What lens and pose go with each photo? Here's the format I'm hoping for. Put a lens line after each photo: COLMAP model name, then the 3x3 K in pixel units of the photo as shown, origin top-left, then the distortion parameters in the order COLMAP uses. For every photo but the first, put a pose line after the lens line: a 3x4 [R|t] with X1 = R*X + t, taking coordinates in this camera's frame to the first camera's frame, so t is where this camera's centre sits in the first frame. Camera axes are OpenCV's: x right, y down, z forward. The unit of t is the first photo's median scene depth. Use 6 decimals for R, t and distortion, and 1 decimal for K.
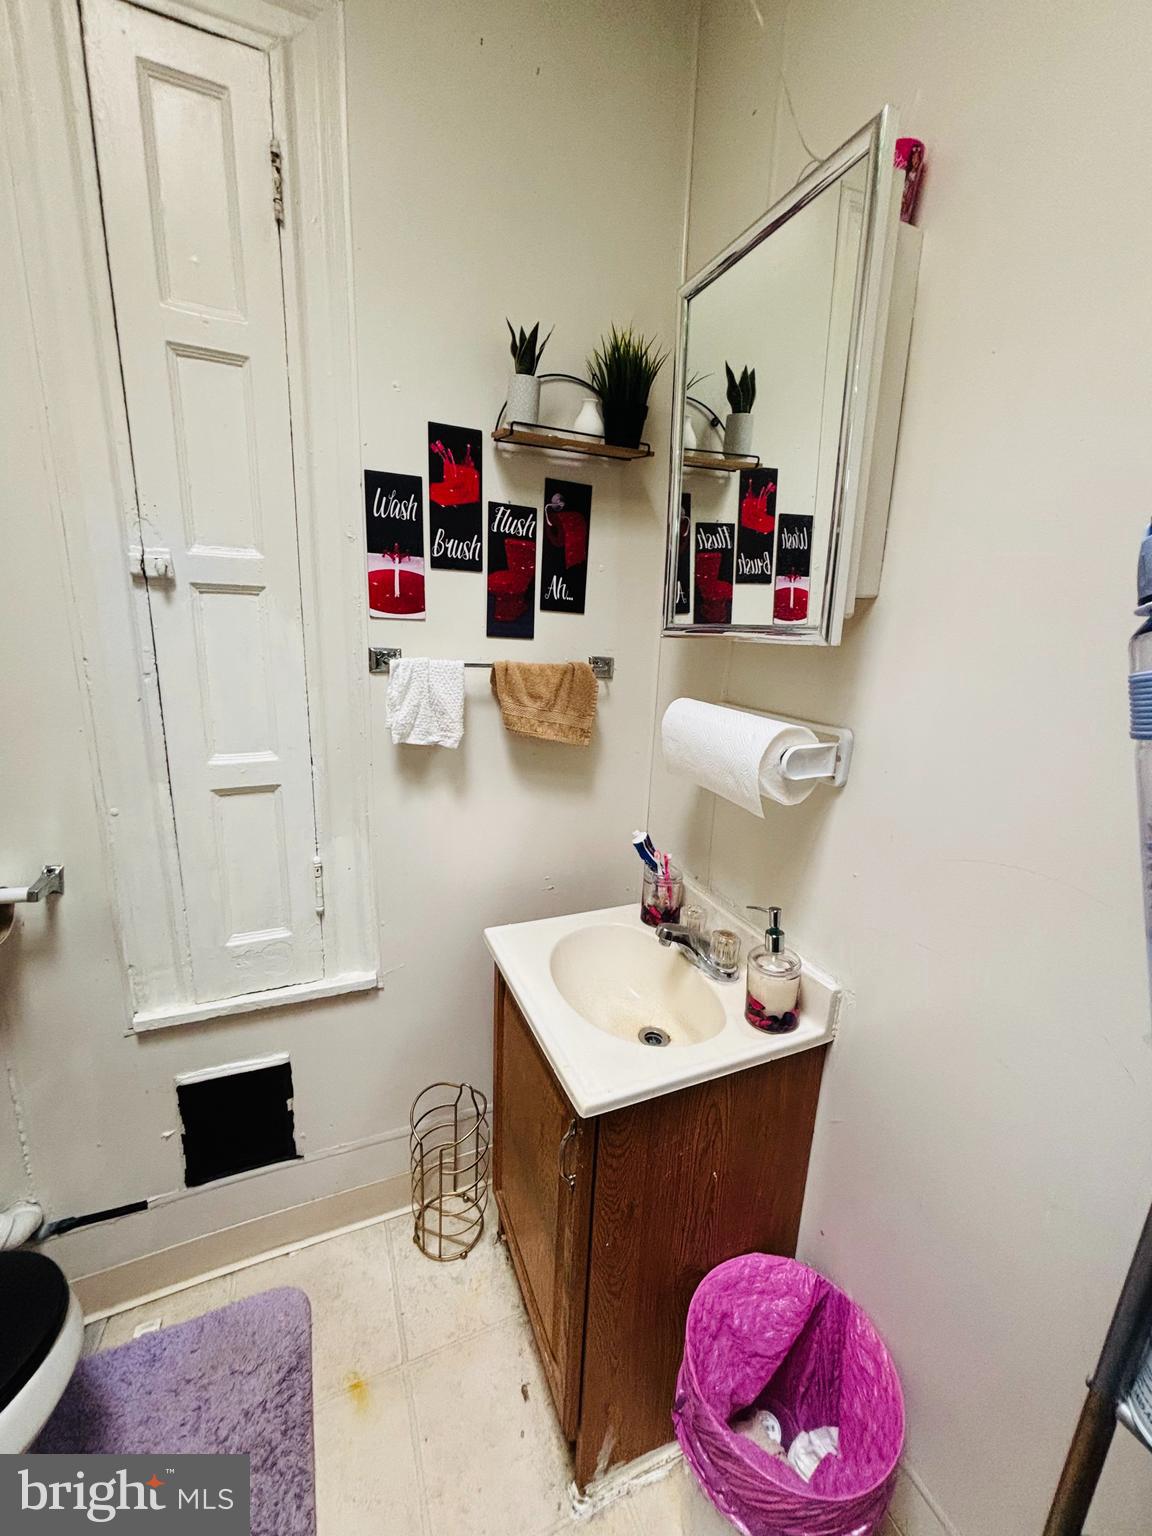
lens RADIAL K [[613.4, 0, 569.2], [0, 613.4, 756.7], [0, 0, 1]] dist [-0.002592, 0.001460]
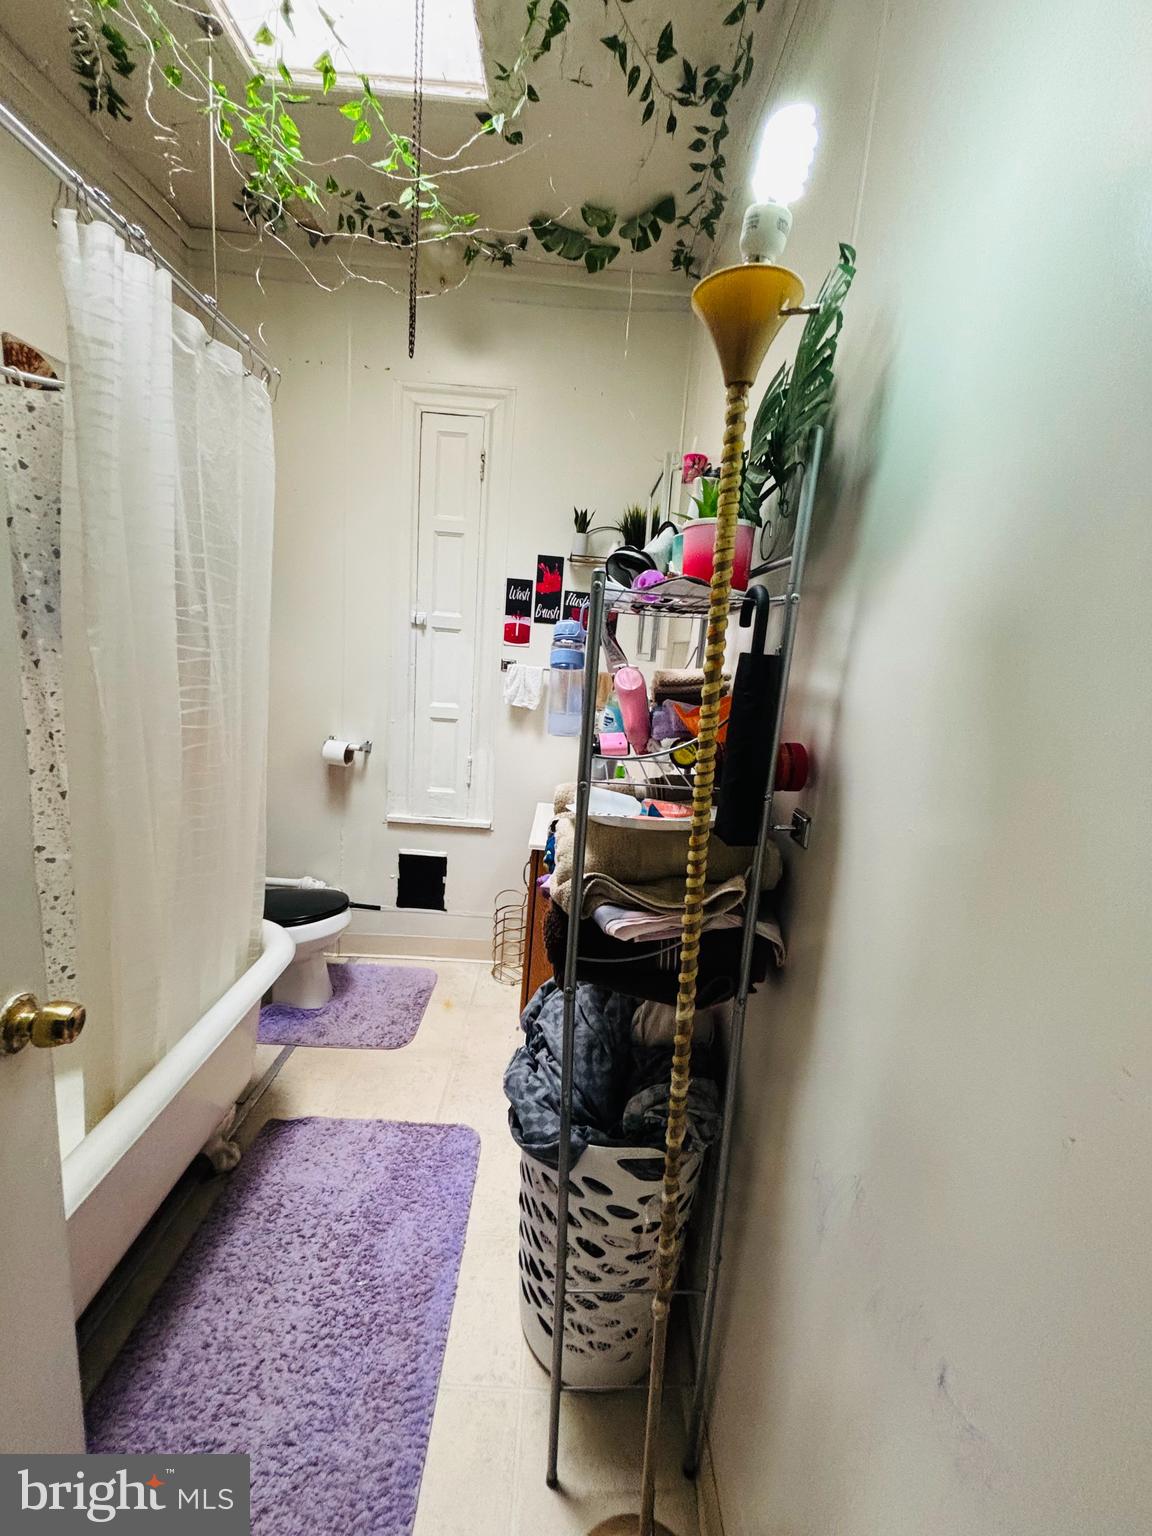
lens RADIAL K [[613.4, 0, 584.3], [0, 613.4, 763.5], [0, 0, 1]] dist [-0.002592, 0.001460]
pose [[0.922109, 0.104200, -0.372635, 0.759525], [-0.128564, 0.990850, -0.041069, 0.229855], [0.364946, 0.085778, 0.927069, -0.824590]]
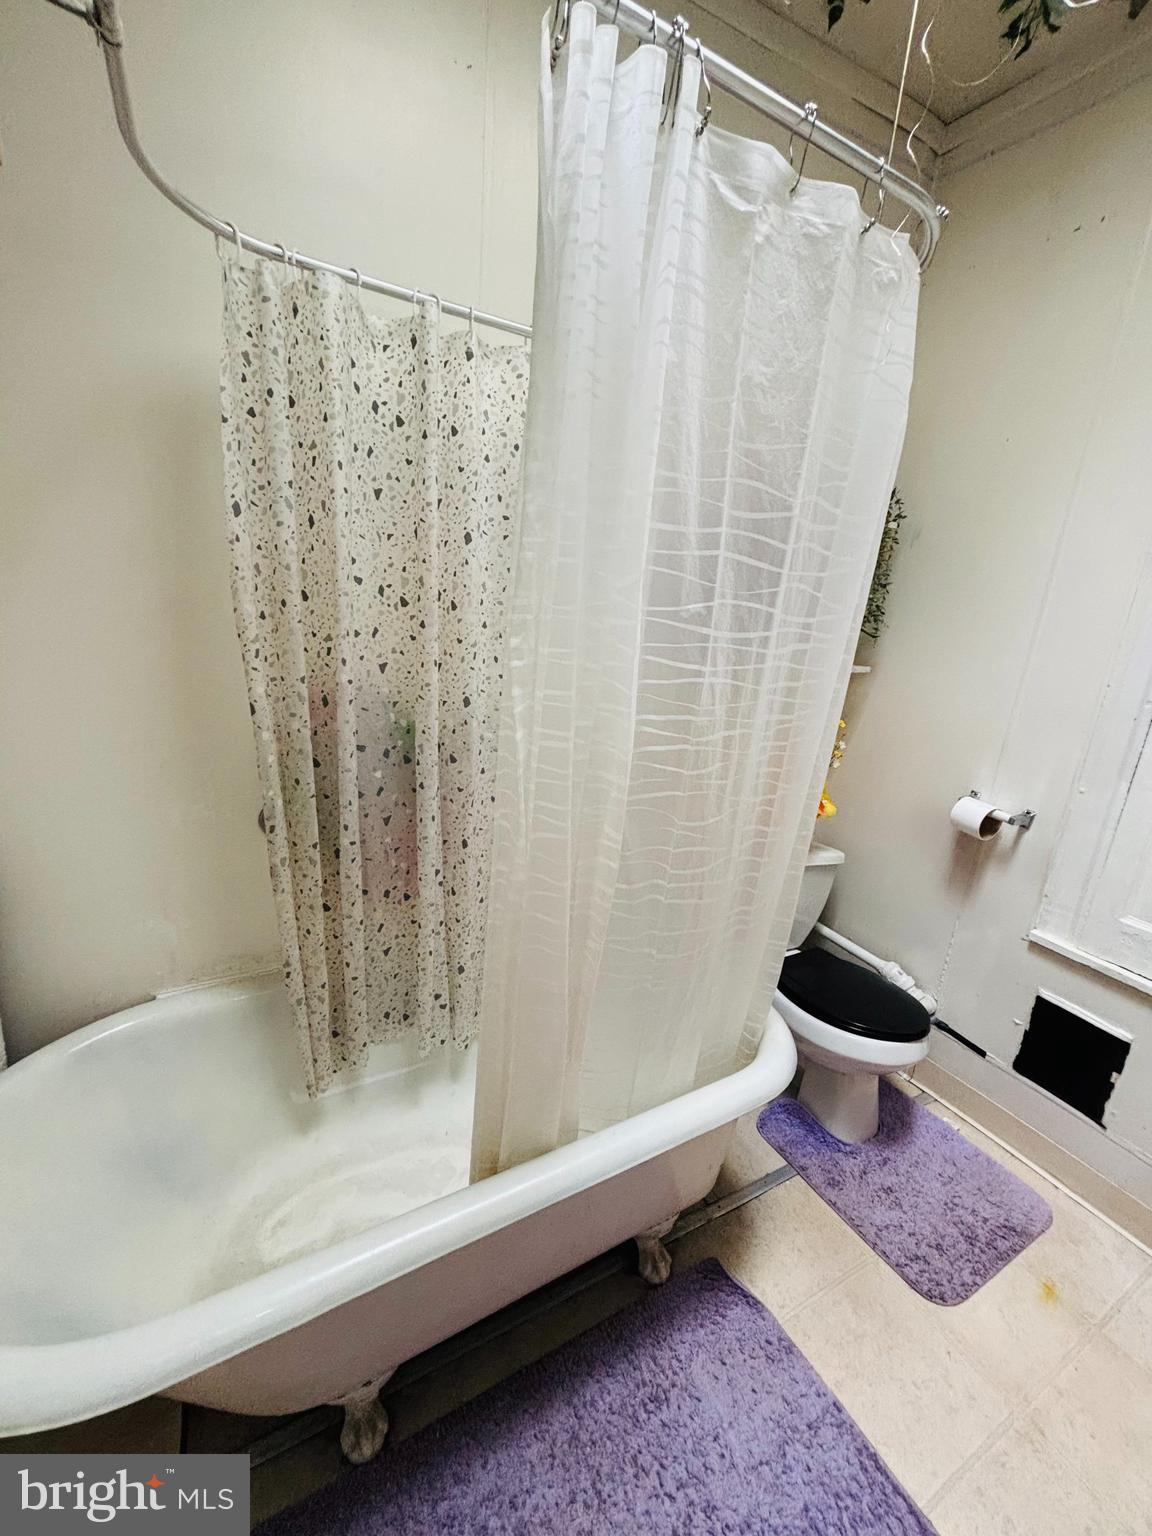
lens RADIAL K [[613.4, 0, 572.5], [0, 613.4, 767.4], [0, 0, 1]] dist [-0.002592, 0.001460]
pose [[0.089016, 0.233219, -0.968341, 0.487151], [-0.290588, 0.935987, 0.198714, 0.091700], [0.952699, 0.263700, 0.151089, -0.344118]]
